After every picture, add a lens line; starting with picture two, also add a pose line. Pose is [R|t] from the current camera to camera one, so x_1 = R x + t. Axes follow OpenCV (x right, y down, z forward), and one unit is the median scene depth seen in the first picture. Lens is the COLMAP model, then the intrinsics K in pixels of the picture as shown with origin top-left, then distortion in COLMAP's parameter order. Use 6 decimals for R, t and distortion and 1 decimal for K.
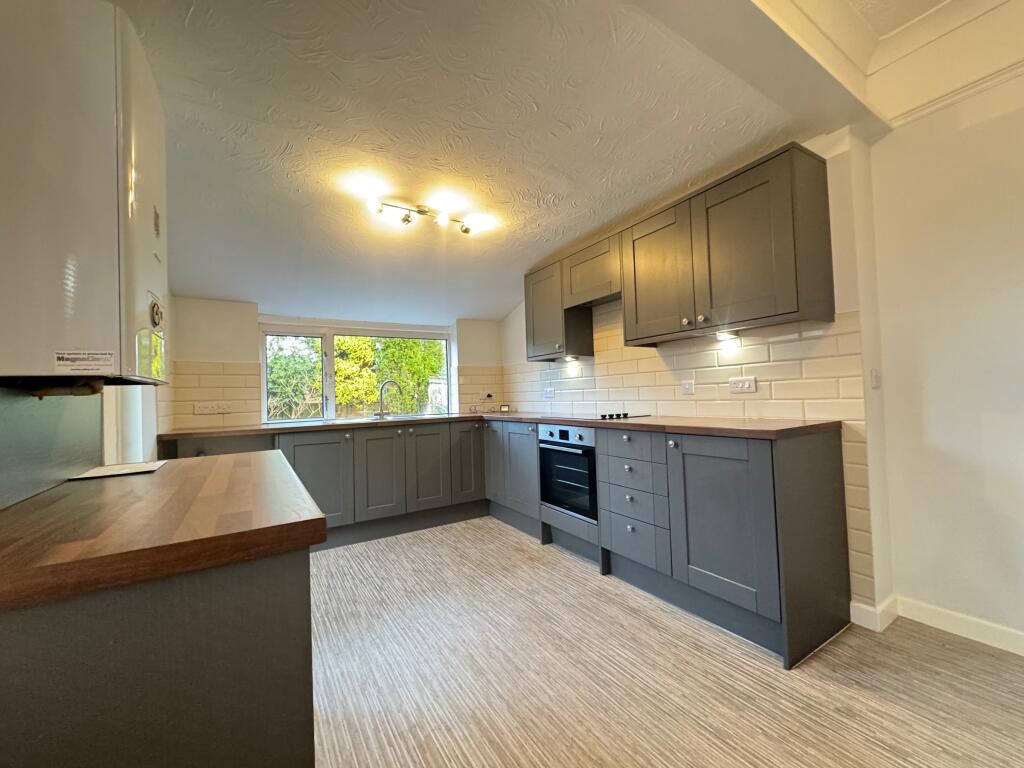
lens RADIAL K [[407.4, 0, 509.1], [0, 407.4, 382.2], [0, 0, 1]] dist [-0.003860, -0.000210]
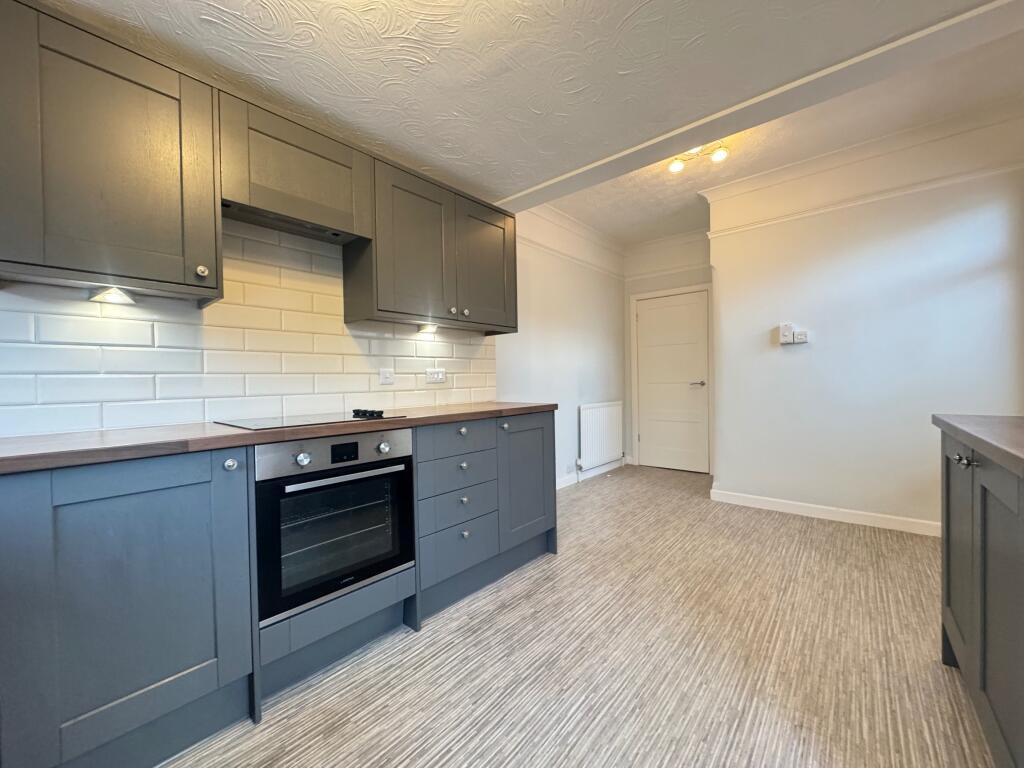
lens RADIAL K [[407.4, 0, 511.4], [0, 407.4, 383.4], [0, 0, 1]] dist [-0.003860, -0.000210]
pose [[-0.300419, 0.031736, 0.953279, -0.527413], [-0.001989, 0.999423, -0.033899, 0.061731], [-0.953805, -0.012080, -0.300183, 1.082320]]
